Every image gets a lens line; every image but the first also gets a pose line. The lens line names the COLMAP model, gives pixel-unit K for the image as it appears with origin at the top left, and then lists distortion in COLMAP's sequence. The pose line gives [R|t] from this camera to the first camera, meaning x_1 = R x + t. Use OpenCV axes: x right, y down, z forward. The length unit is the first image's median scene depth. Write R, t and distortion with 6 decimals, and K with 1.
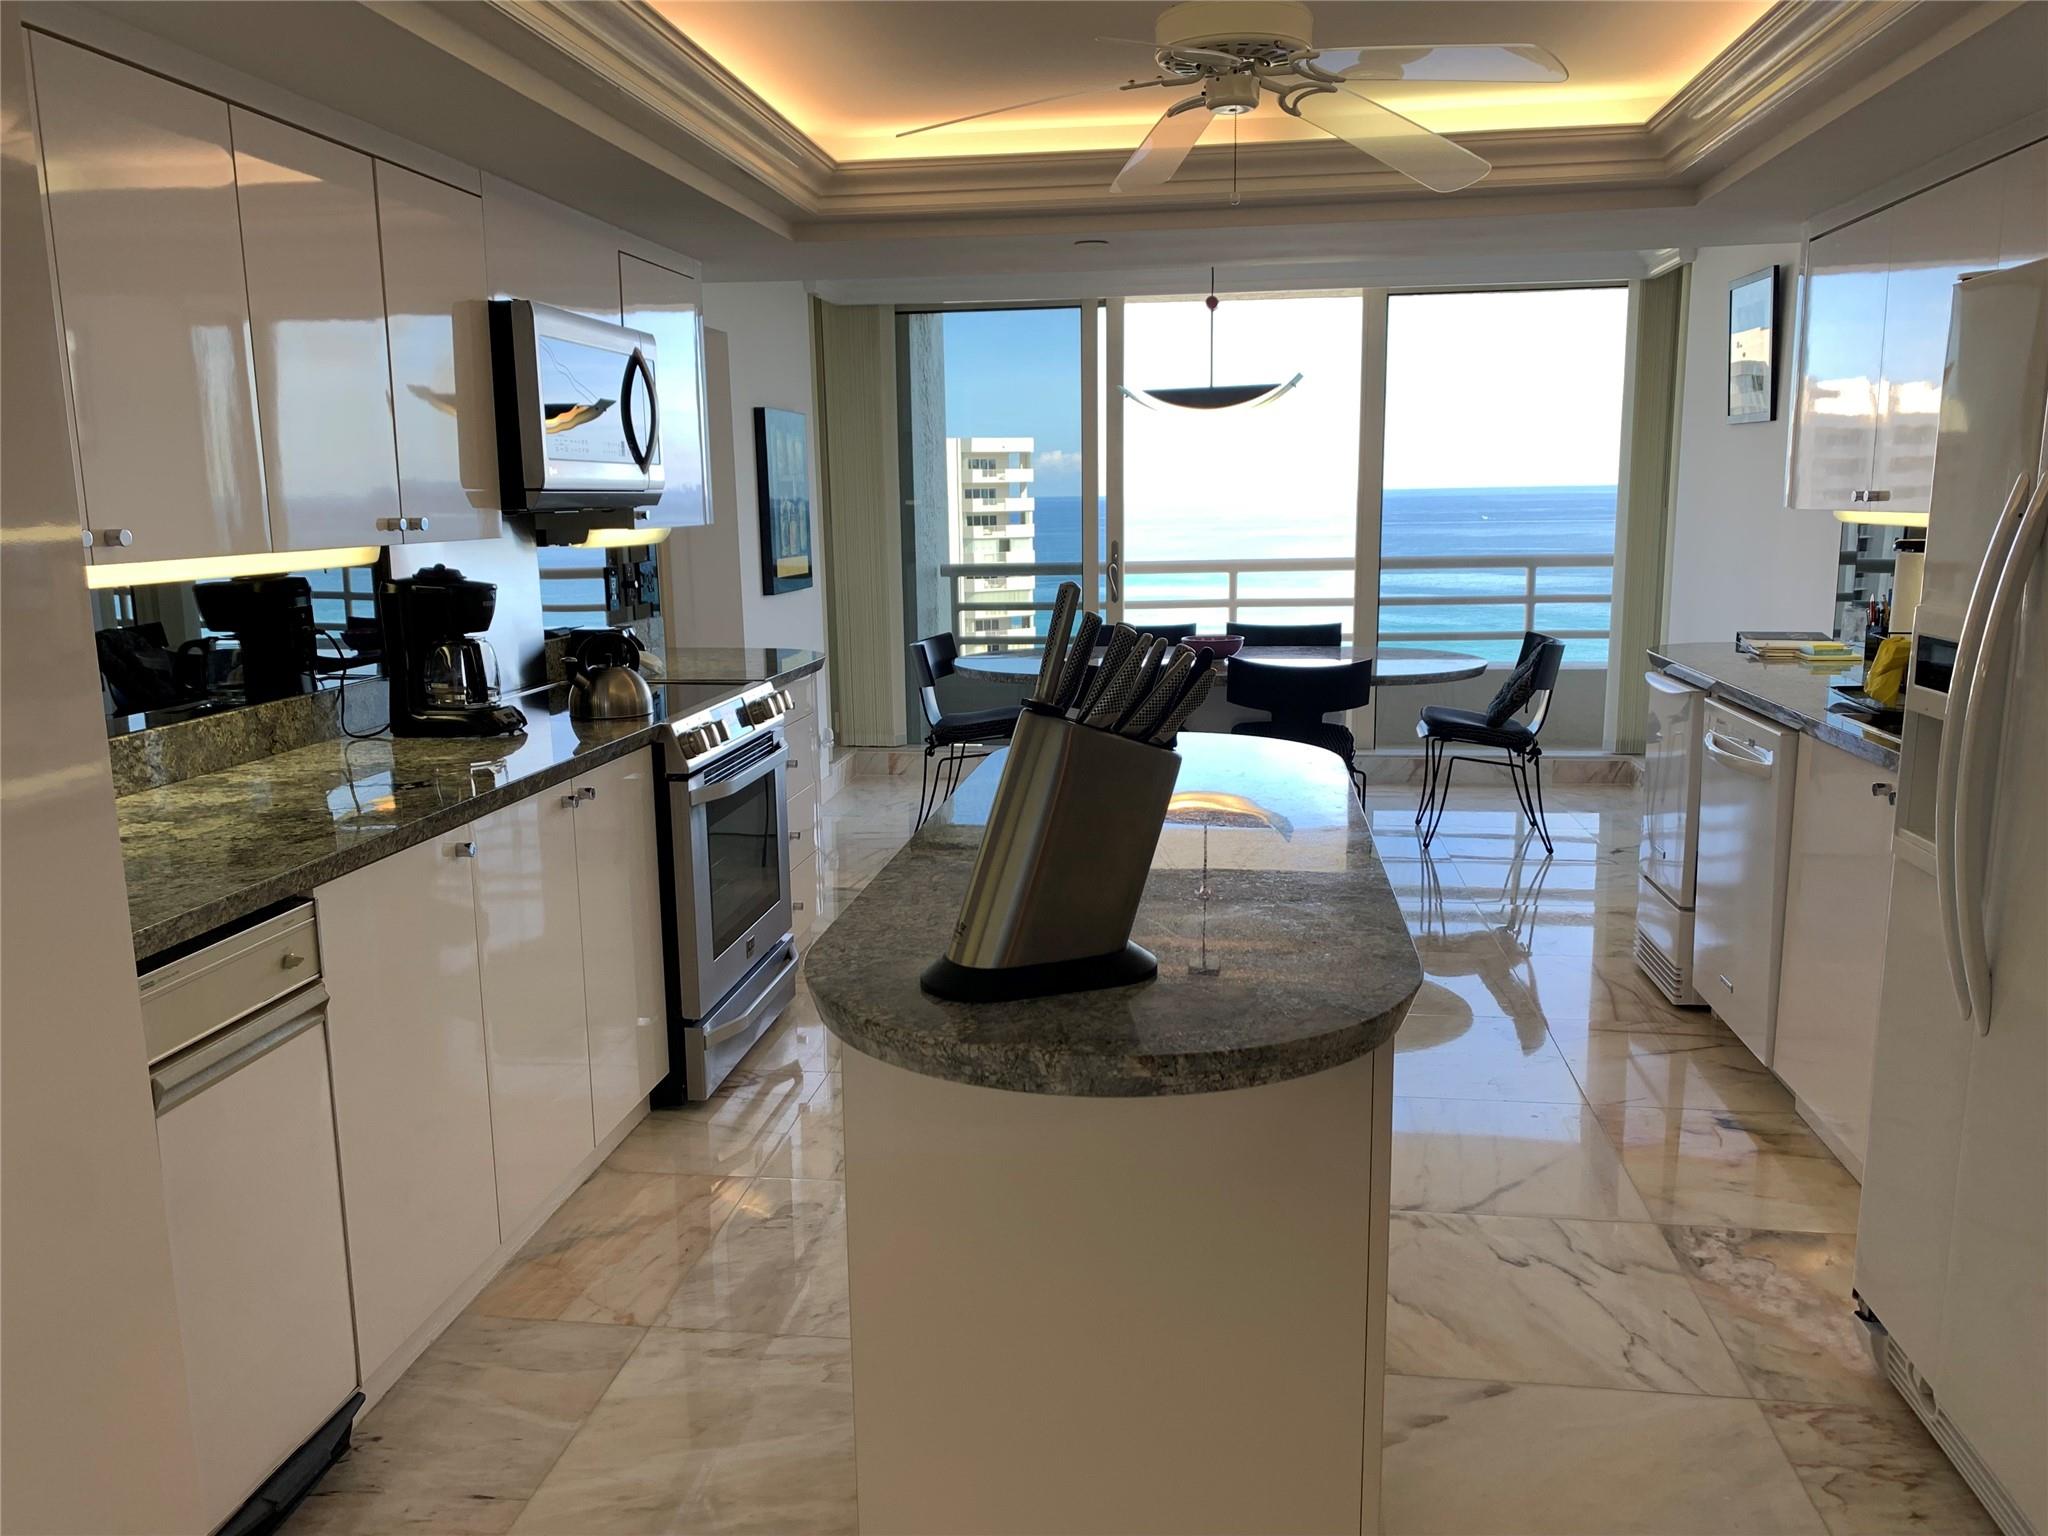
lens RADIAL K [[1561.9, 0, 1017.4], [0, 1561.9, 767.5], [0, 0, 1]] dist [0.012430, 0.014711]
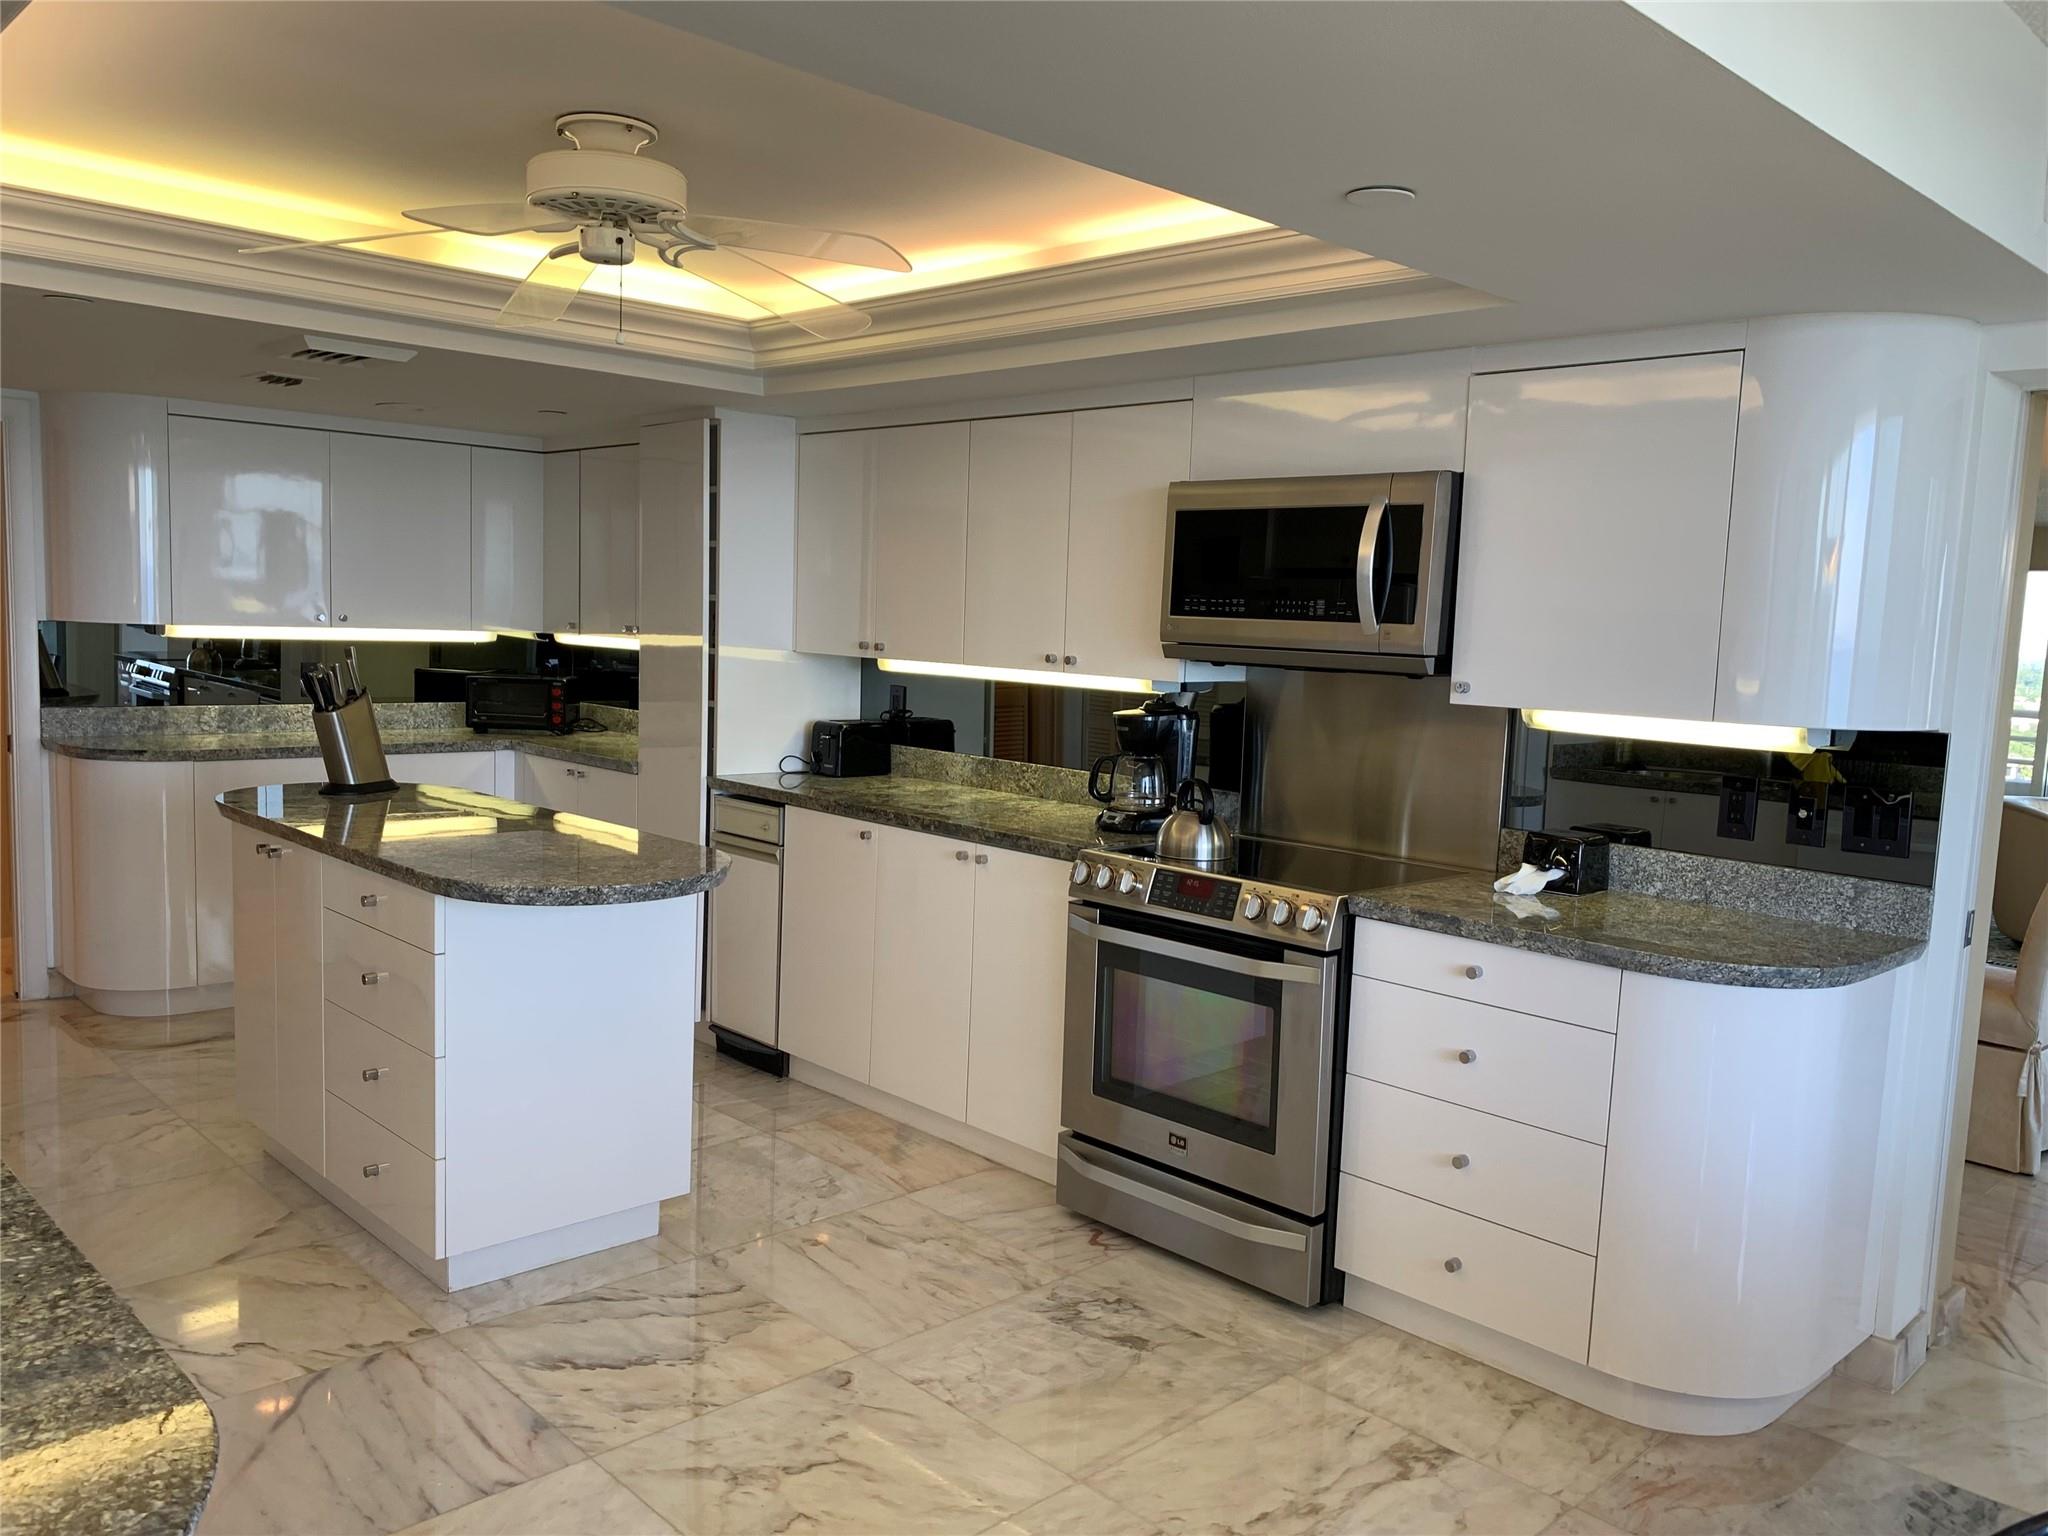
lens RADIAL K [[1561.9, 0, 1018.5], [0, 1561.9, 770.7], [0, 0, 1]] dist [0.012430, 0.014711]
pose [[-0.613329, 0.084894, -0.785252, 0.883287], [-0.164547, 0.958658, 0.232162, -0.443105], [0.772497, 0.271602, -0.574004, 2.102241]]
